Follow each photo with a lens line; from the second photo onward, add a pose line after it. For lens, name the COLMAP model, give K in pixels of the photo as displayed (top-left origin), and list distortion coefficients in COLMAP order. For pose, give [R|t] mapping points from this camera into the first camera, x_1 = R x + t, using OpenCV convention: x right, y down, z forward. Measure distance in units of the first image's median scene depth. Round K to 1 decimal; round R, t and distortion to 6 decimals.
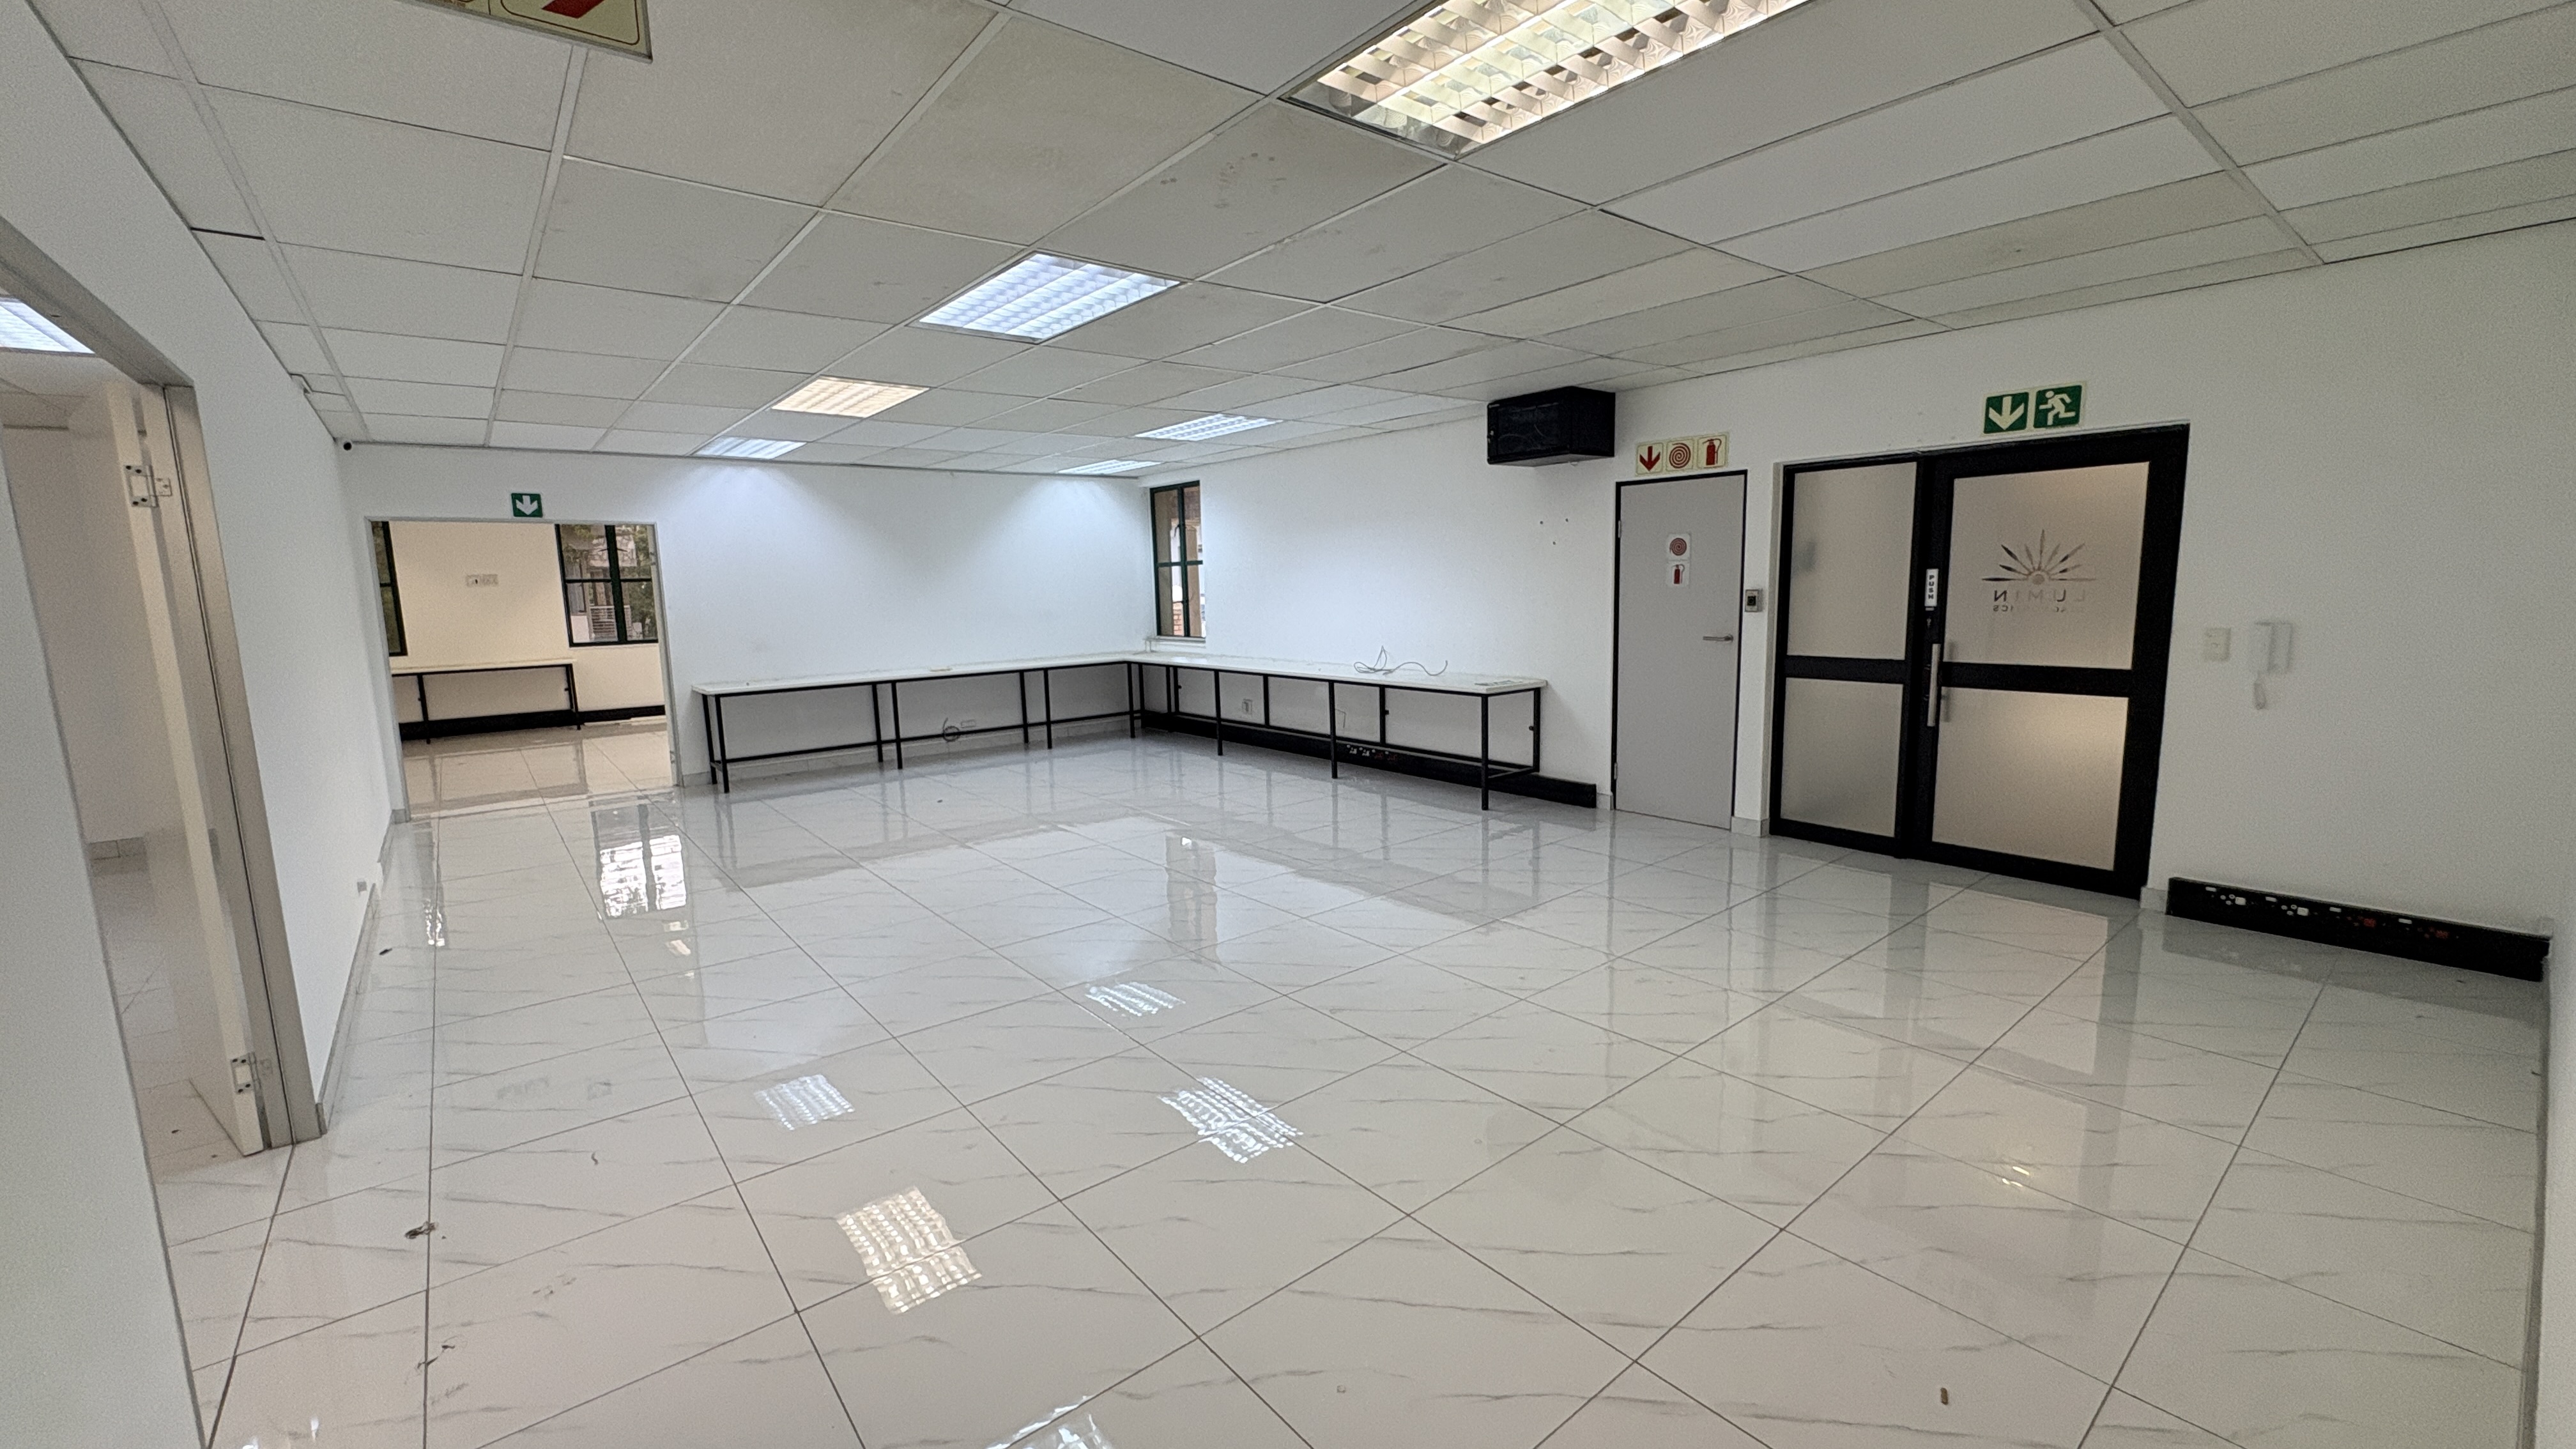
lens RADIAL K [[1037.2, 0, 1265.2], [0, 1037.2, 736.1], [0, 0, 1]] dist [-0.004653, -0.000641]
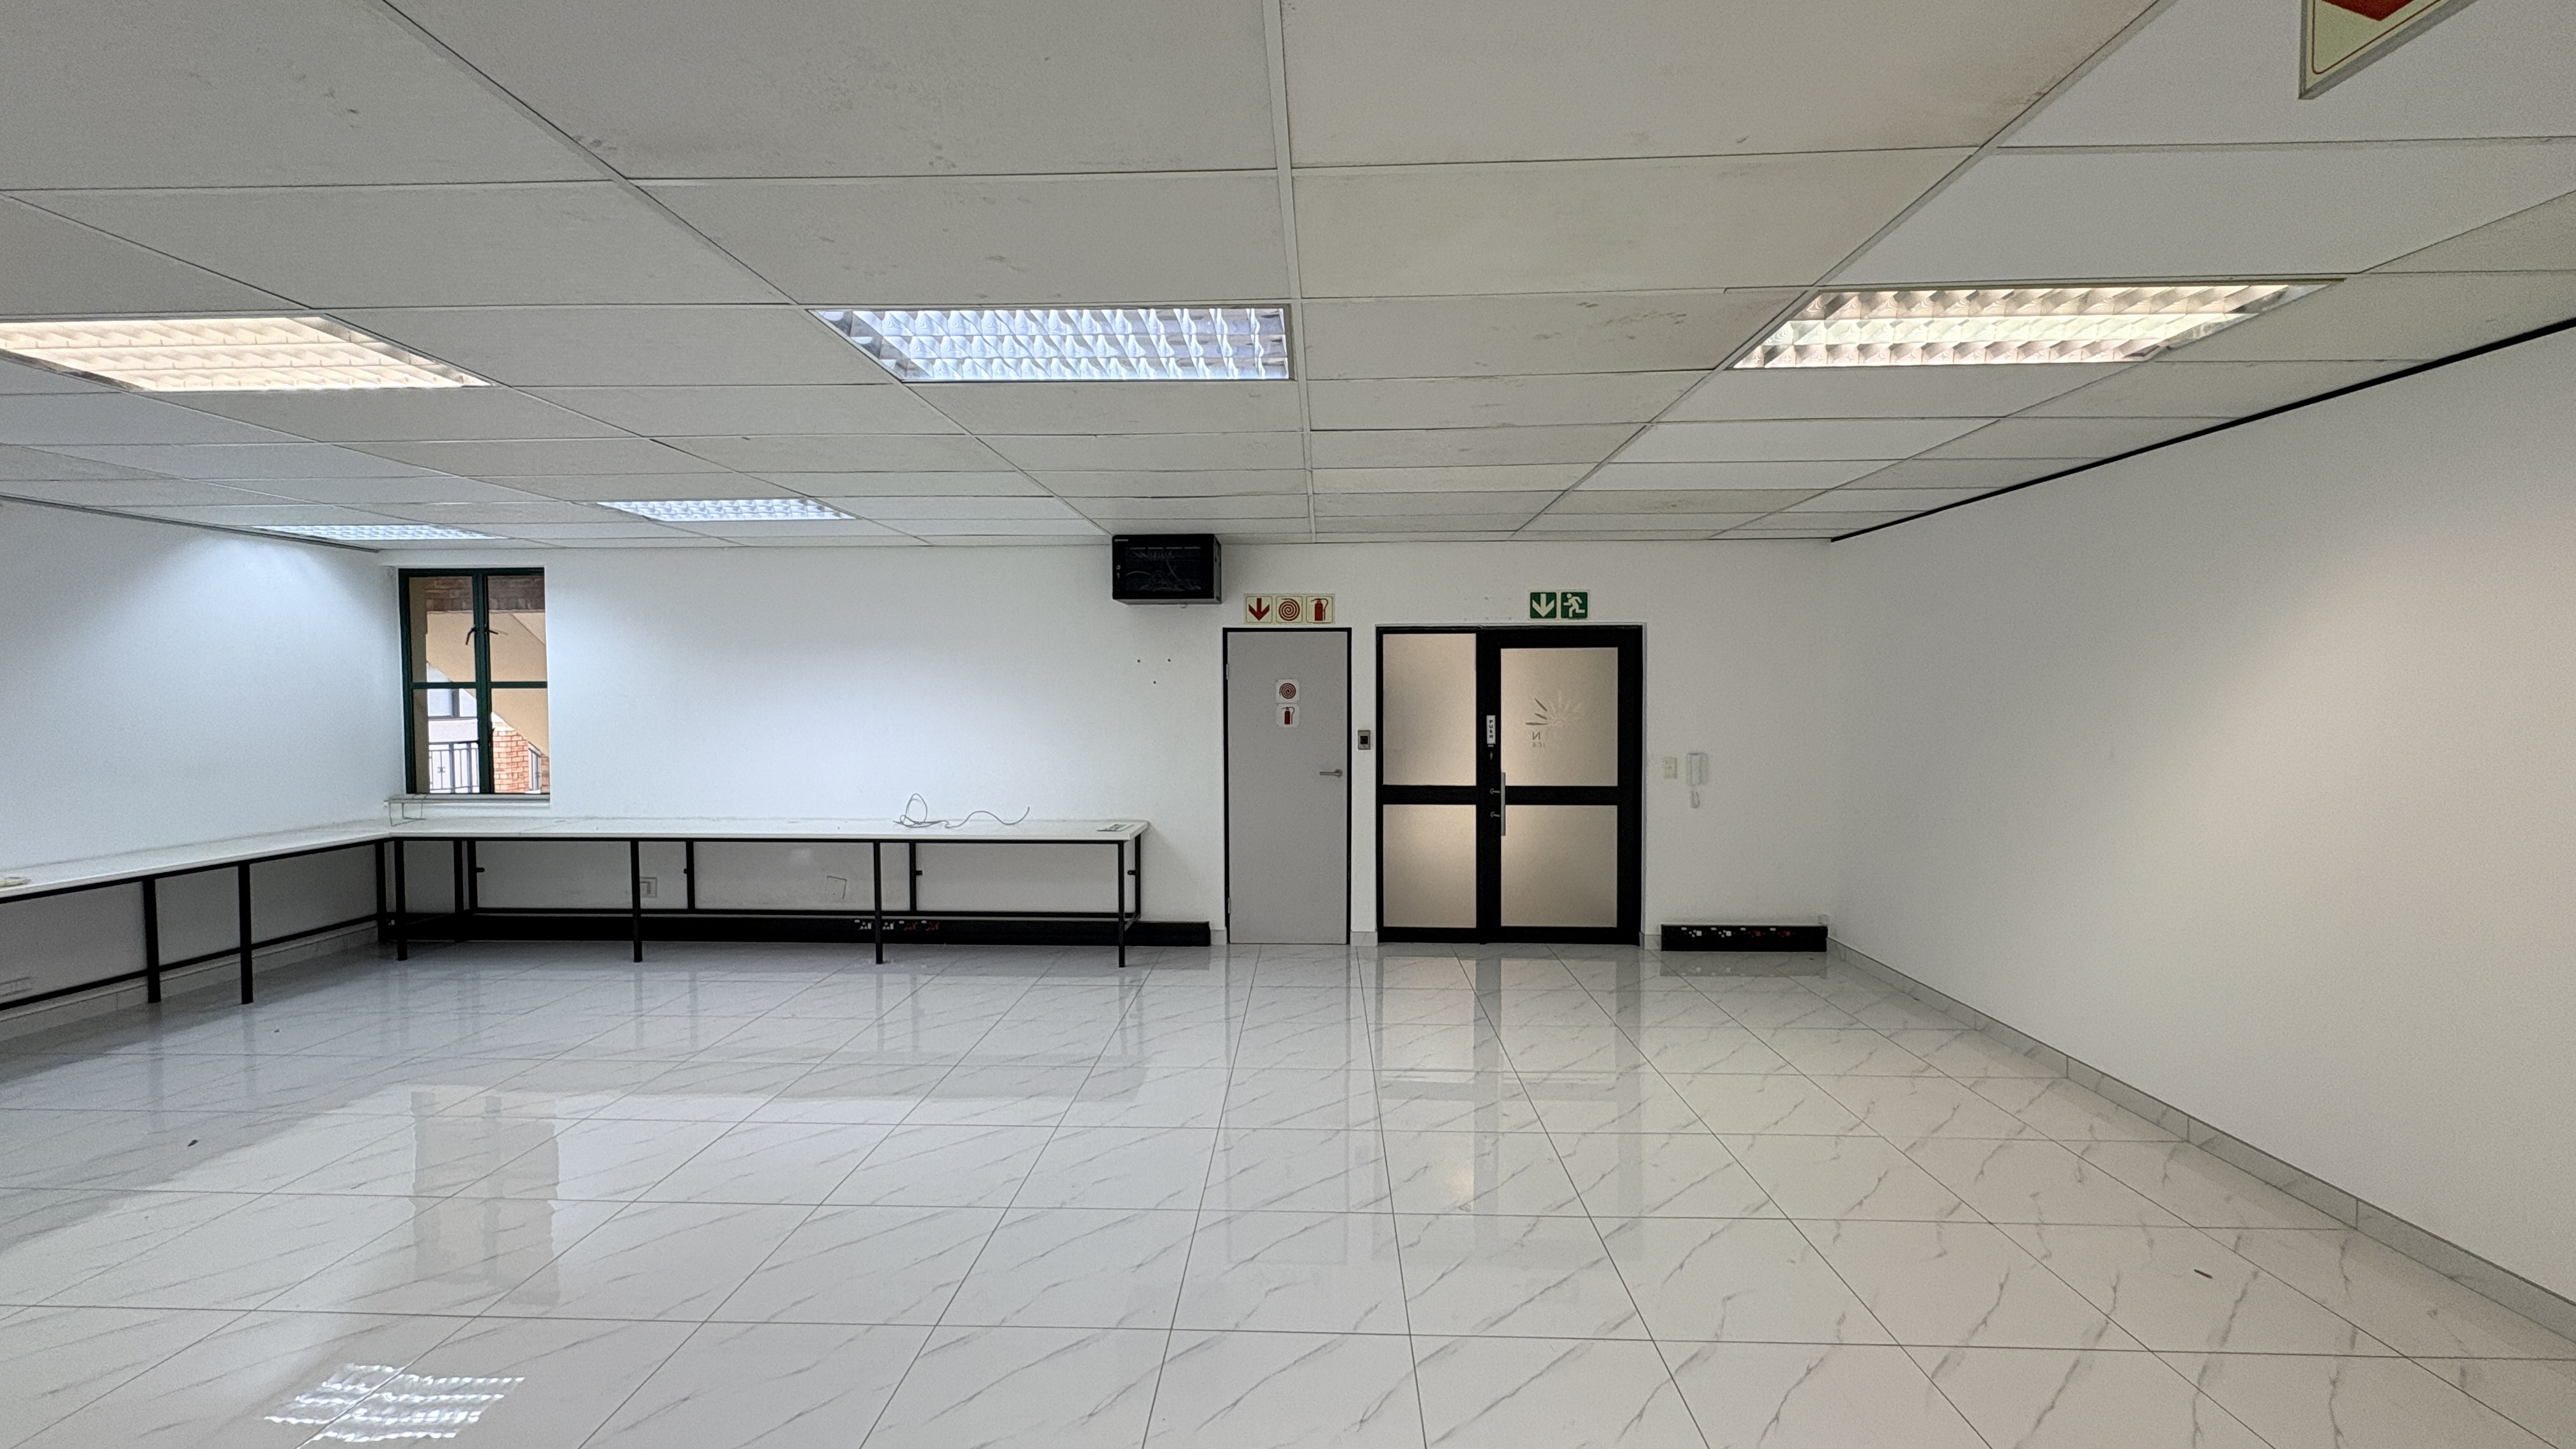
lens RADIAL K [[1037.2, 0, 1270.9], [0, 1037.2, 734.8], [0, 0, 1]] dist [-0.004653, -0.000641]
pose [[0.645999, -0.012786, 0.763232, -0.441631], [0.099812, 0.992690, -0.067851, -0.063963], [-0.756785, 0.120011, 0.642553, 0.312836]]
